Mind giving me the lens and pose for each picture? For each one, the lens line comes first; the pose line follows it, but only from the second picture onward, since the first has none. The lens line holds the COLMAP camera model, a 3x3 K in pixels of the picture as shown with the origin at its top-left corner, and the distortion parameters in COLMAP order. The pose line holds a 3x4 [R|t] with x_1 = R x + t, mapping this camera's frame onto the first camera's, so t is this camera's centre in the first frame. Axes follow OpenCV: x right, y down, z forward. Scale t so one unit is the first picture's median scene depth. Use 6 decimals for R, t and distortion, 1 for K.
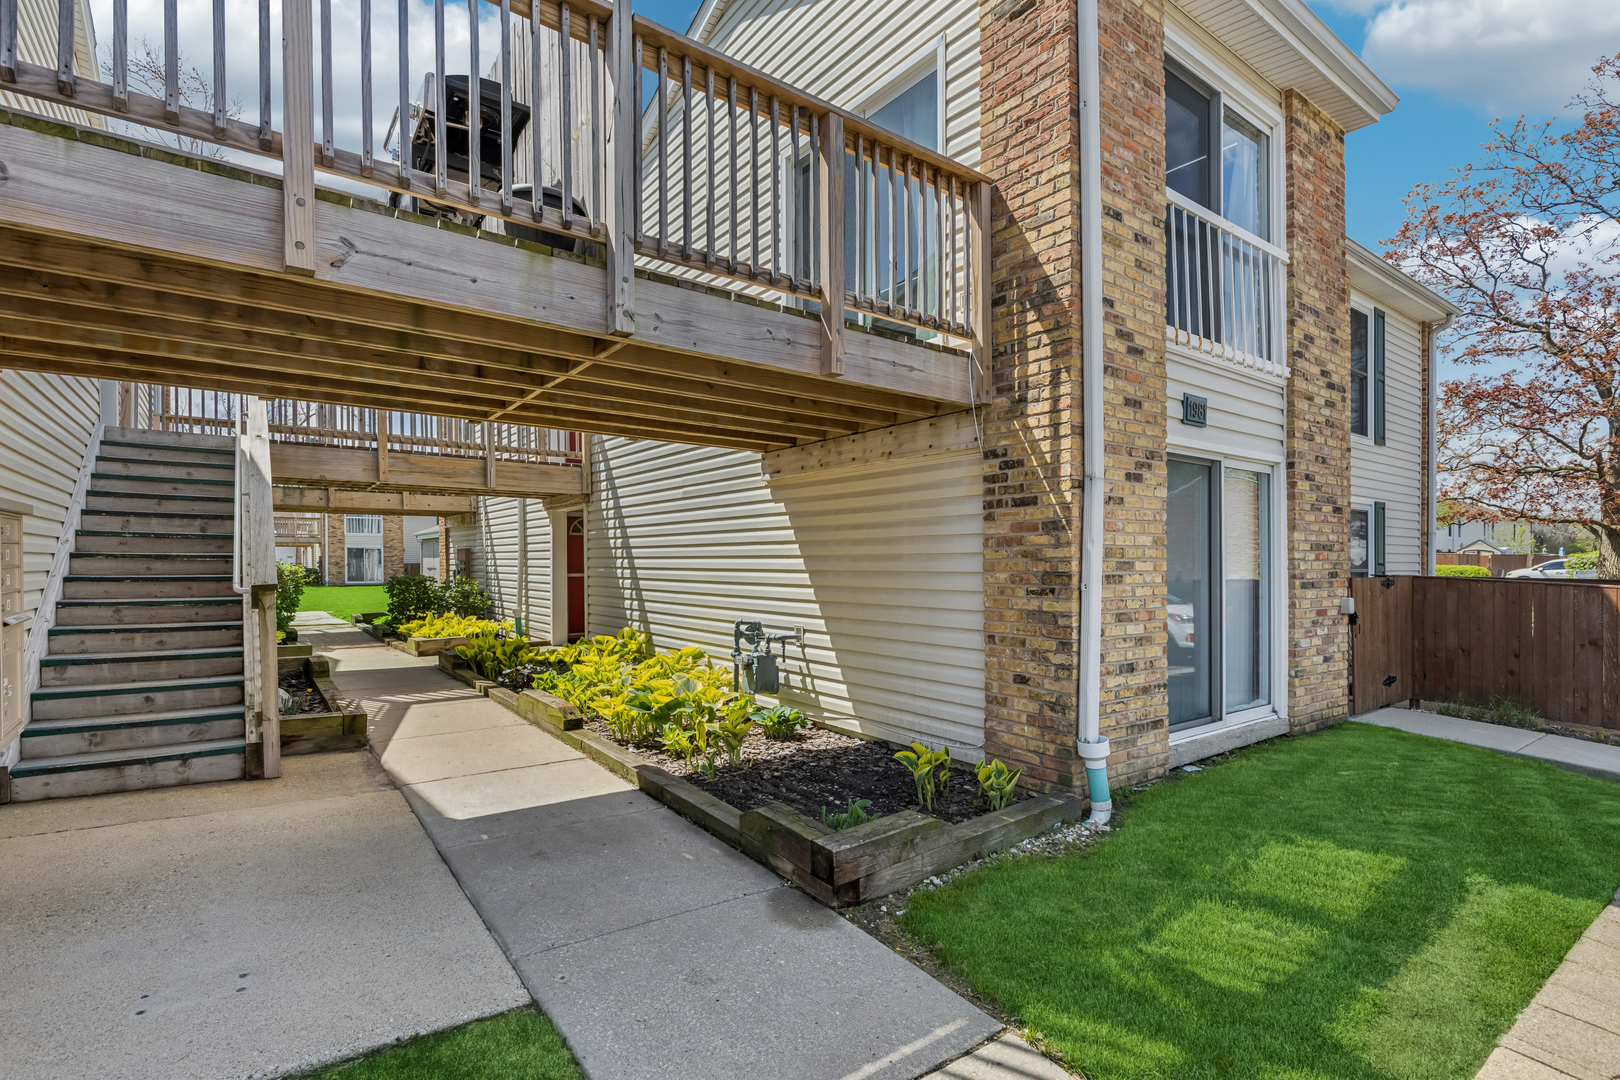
lens RADIAL K [[783.9, 0, 813.8], [0, 783.9, 575.2], [0, 0, 1]] dist [-0.002220, -0.000348]
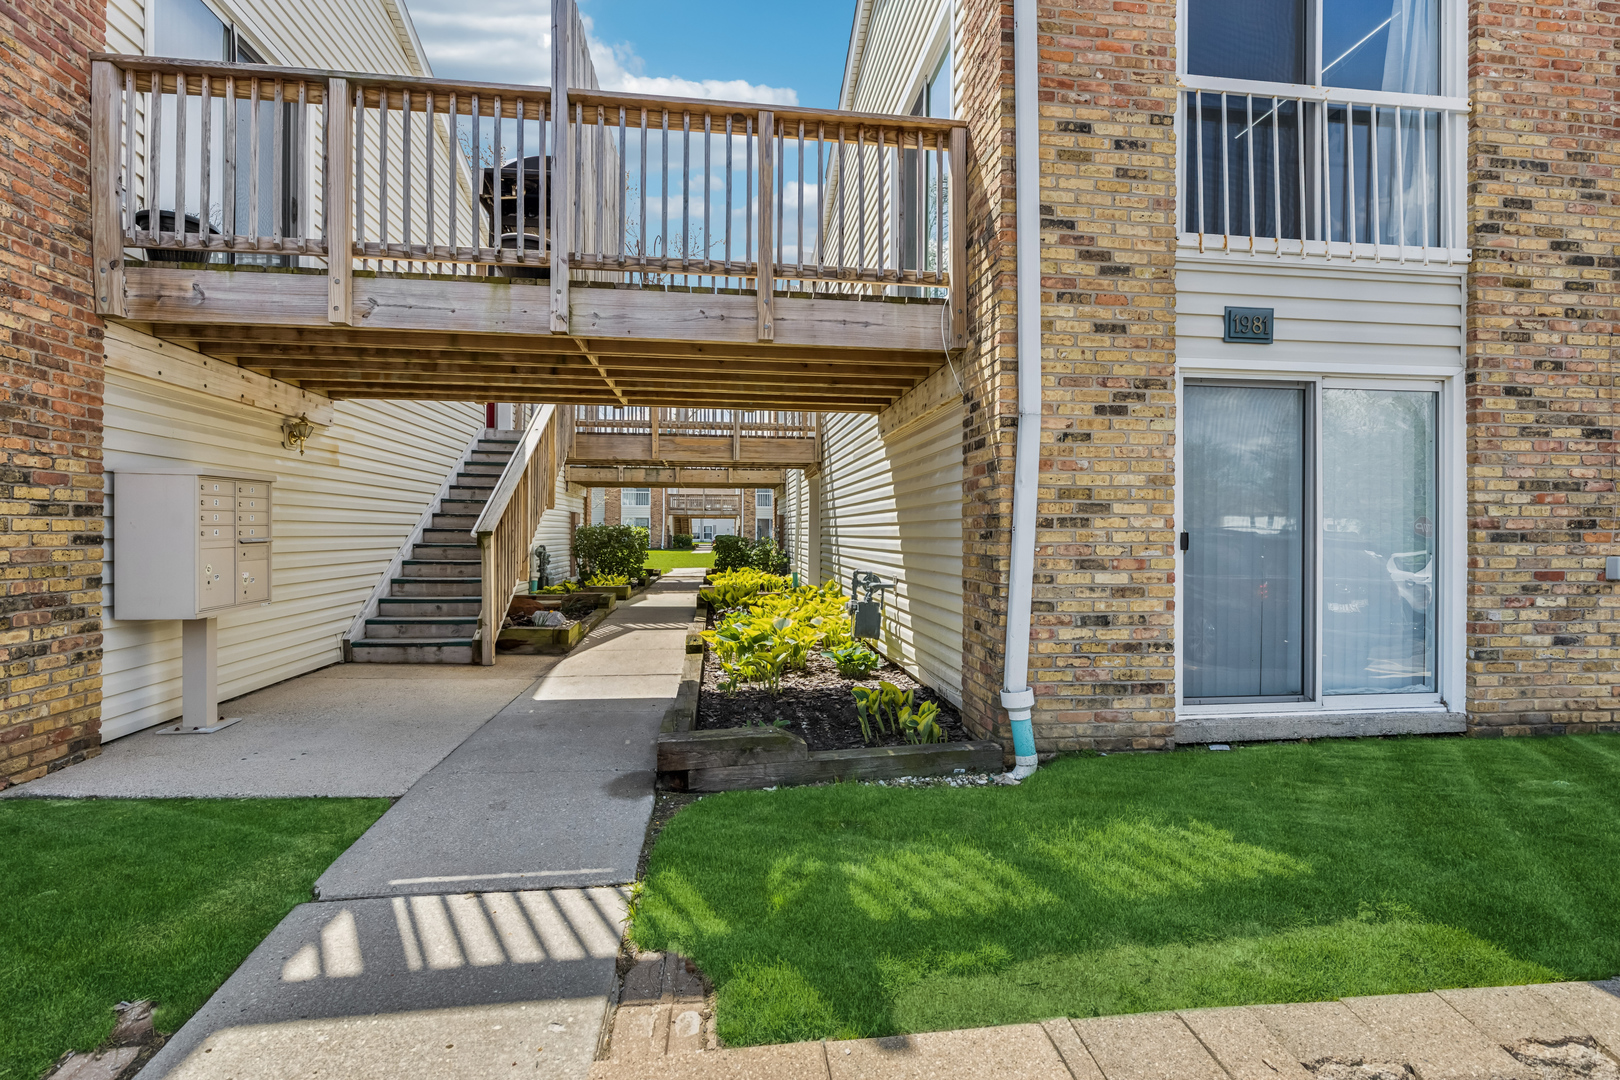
lens RADIAL K [[771.5, 0, 810.0], [0, 771.5, 540.0], [0, 0, 1]] dist [-0.002211, -0.000279]
pose [[0.869946, 0.004239, -0.493129, 0.544085], [-0.007972, 0.999953, -0.005467, 0.032212], [0.493083, 0.008688, 0.869939, 0.056168]]
